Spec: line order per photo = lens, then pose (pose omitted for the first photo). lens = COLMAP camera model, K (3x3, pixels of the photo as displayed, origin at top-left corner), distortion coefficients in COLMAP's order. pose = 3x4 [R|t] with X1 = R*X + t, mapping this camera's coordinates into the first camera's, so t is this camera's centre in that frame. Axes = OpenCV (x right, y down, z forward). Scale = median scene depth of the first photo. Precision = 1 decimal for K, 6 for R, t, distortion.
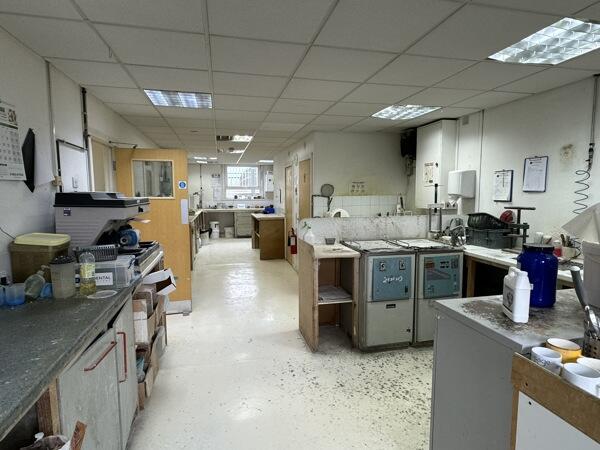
lens RADIAL K [[341.1, 0, 298.9], [0, 341.1, 225.4], [0, 0, 1]] dist [0.009226, 0.000629]
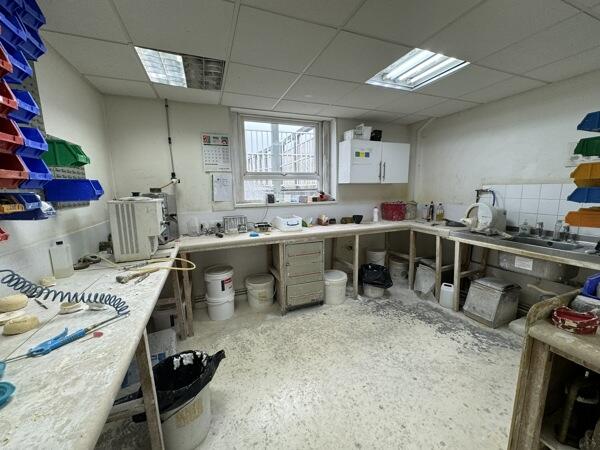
lens RADIAL K [[237.5, 0, 302.4], [0, 237.5, 224.5], [0, 0, 1]] dist [-0.003156, -0.000083]
pose [[0.991538, -0.042635, 0.122614, -0.187142], [0.037284, 0.998263, 0.045615, -0.065717], [-0.124346, -0.040657, 0.991406, 0.737797]]
